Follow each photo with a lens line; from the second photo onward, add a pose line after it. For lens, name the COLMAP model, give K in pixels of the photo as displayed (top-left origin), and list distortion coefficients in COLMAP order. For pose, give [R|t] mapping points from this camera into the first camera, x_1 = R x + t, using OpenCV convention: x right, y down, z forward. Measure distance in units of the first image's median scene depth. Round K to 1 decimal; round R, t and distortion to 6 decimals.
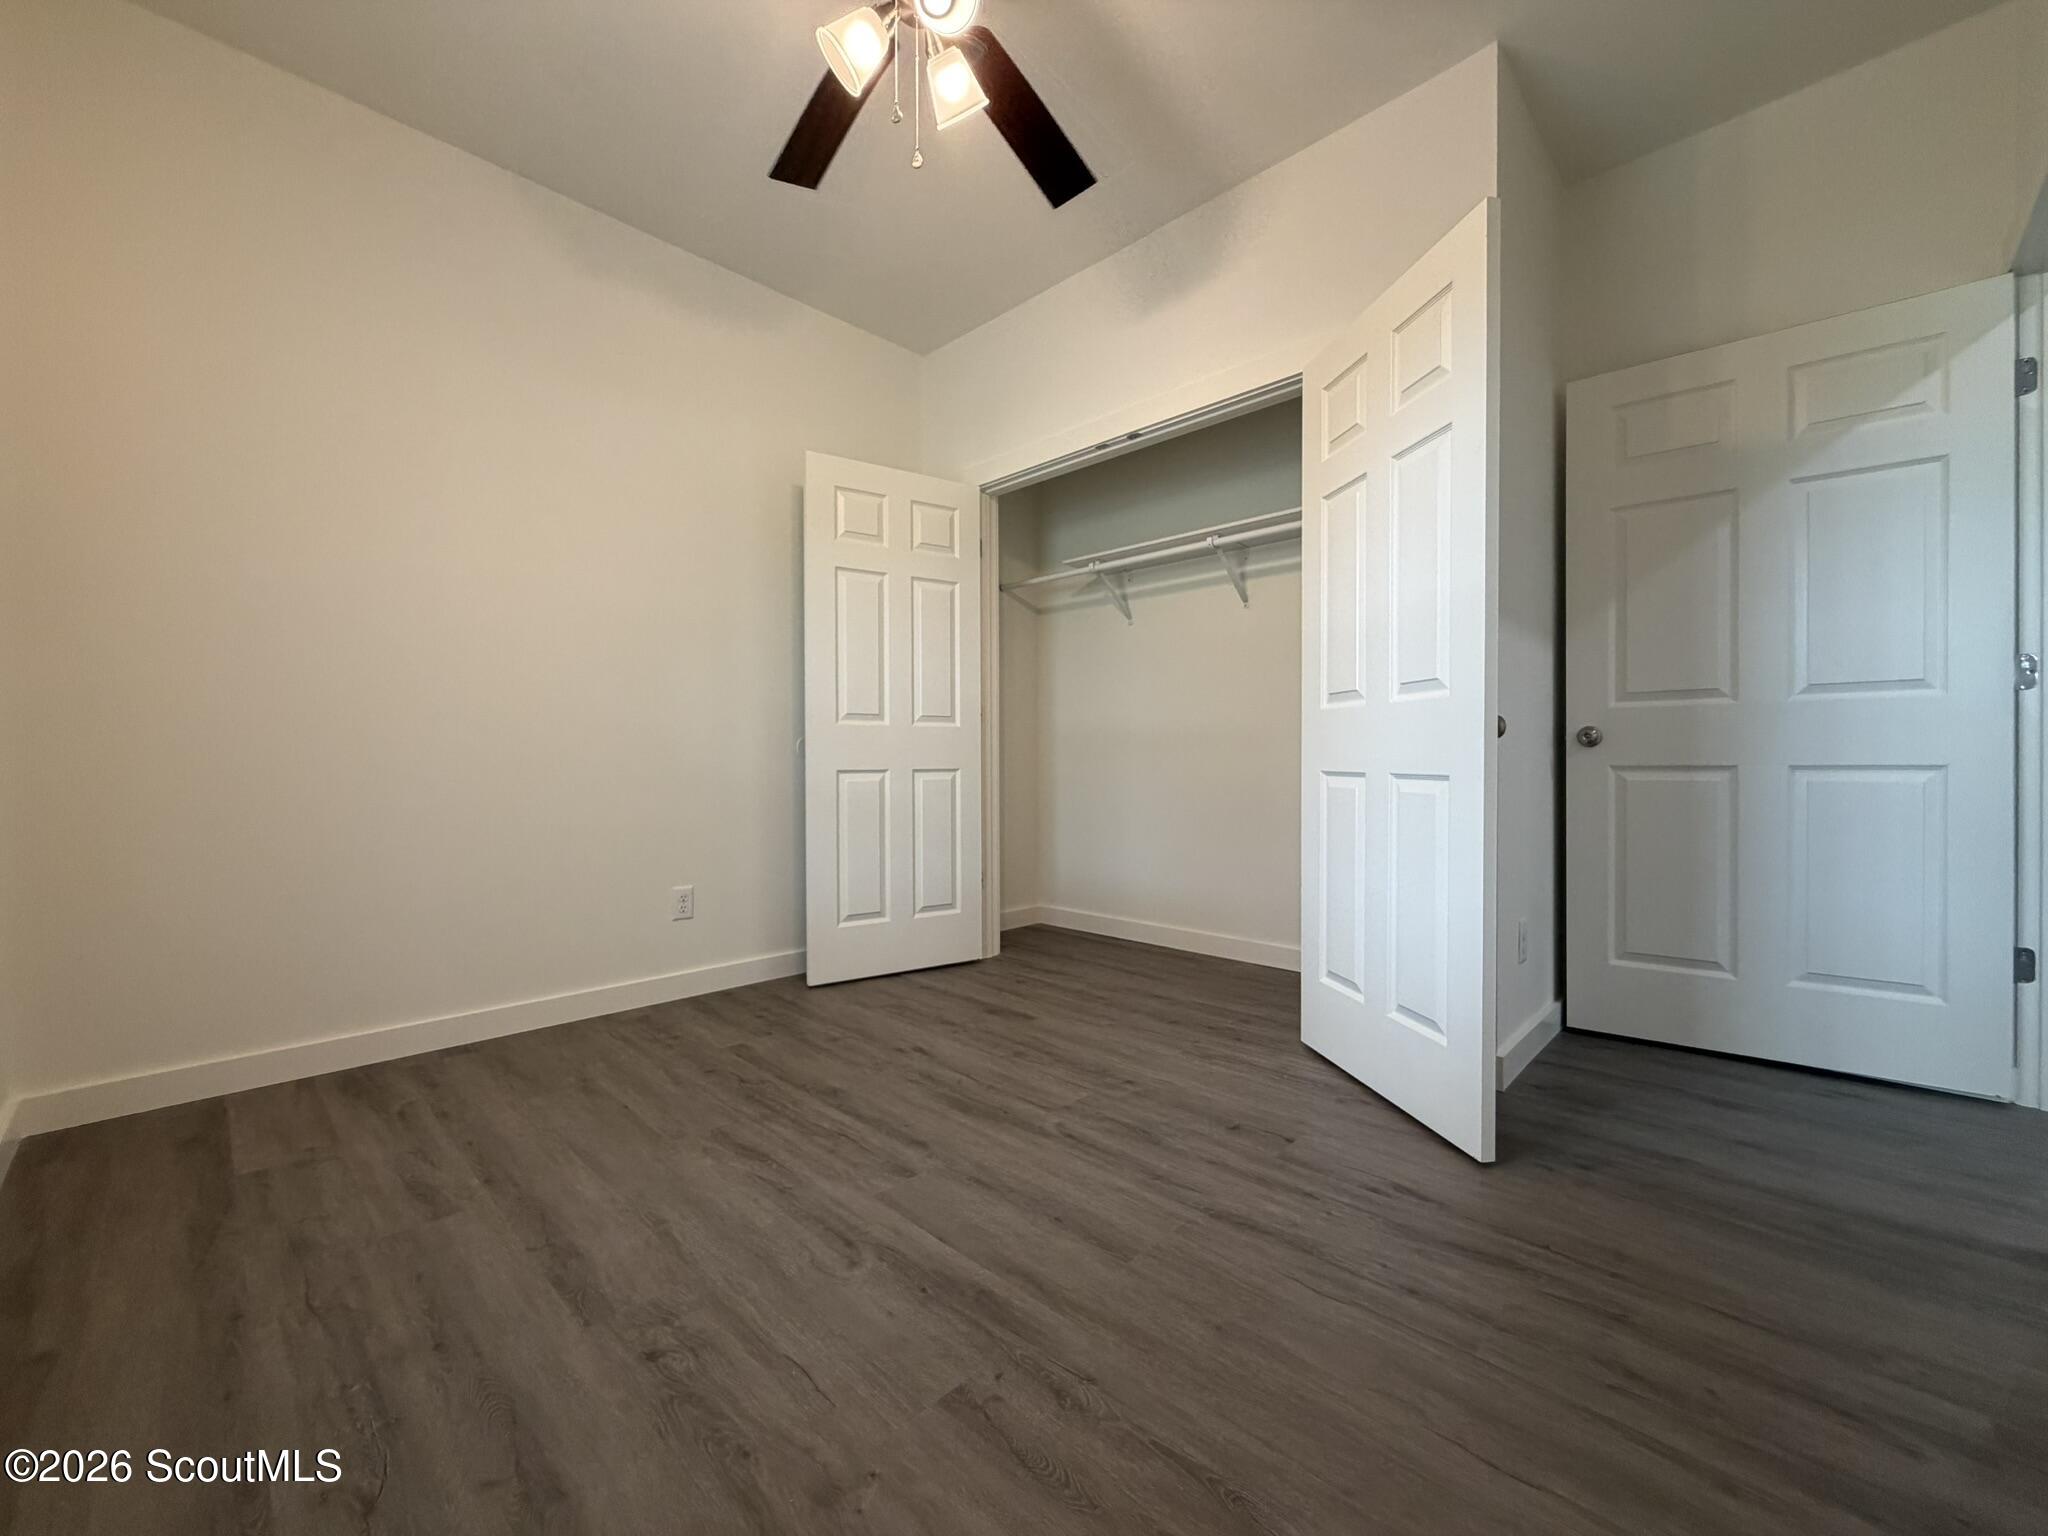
lens RADIAL K [[821.7, 0, 1017.3], [0, 821.7, 766.1], [0, 0, 1]] dist [-0.000859, 0.000018]
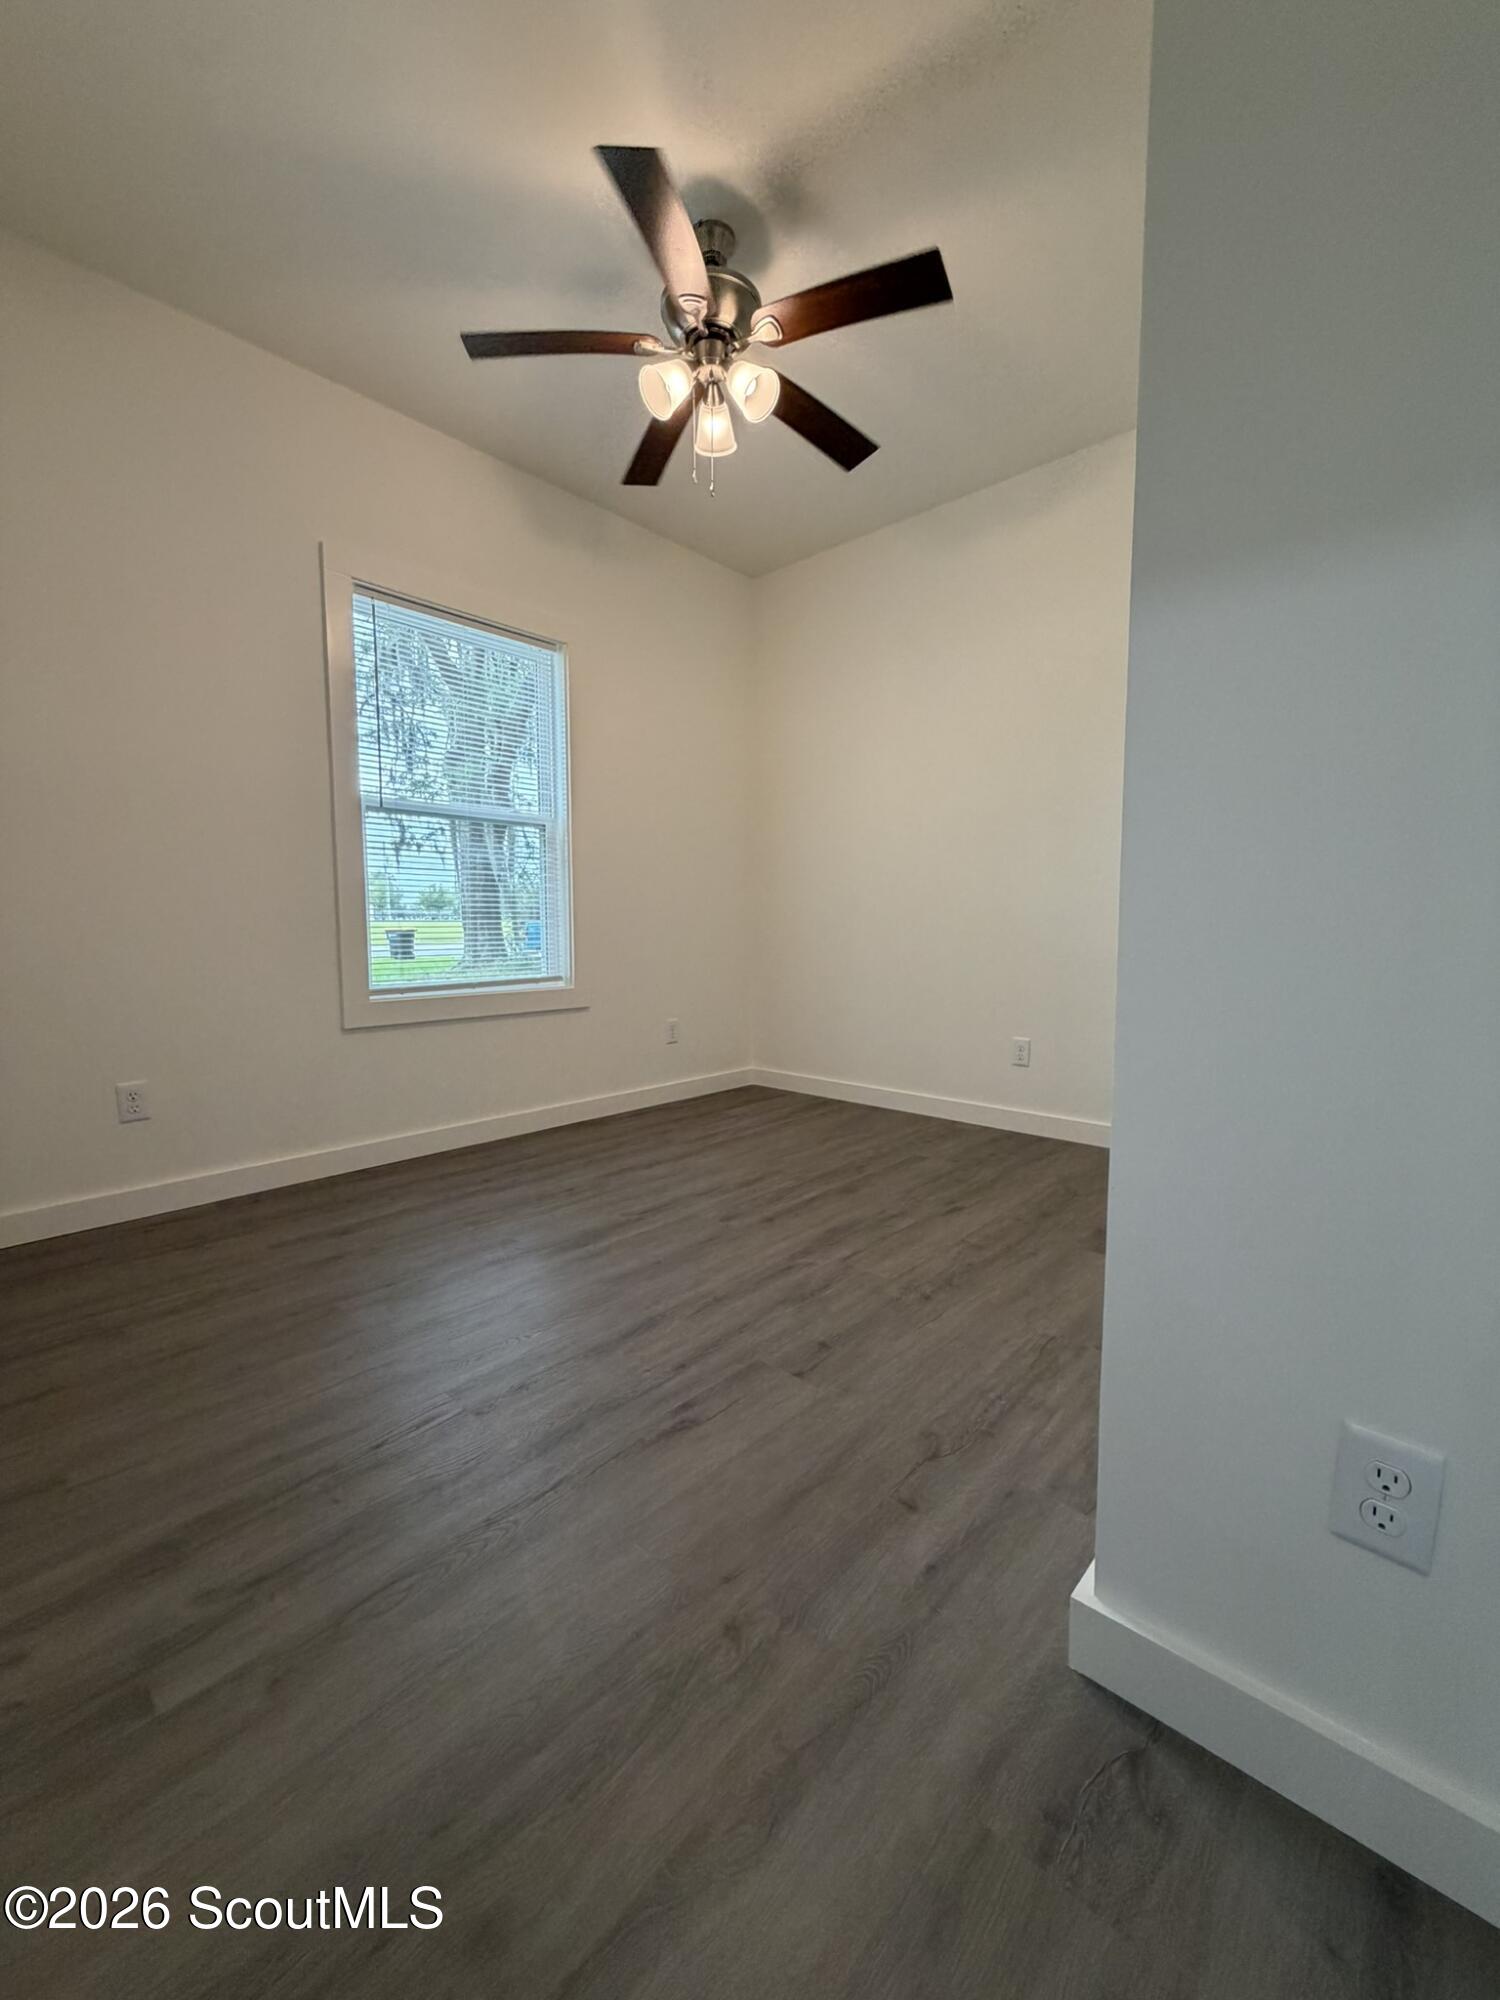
lens RADIAL K [[802.5, 0, 755.3], [0, 802.5, 1000.5], [0, 0, 1]] dist [-0.000859, 0.000018]
pose [[0.029280, 0.093206, -0.995216, 1.069653], [-0.001110, 0.995646, 0.093213, -0.022383], [0.999571, -0.001624, 0.029256, 0.865585]]
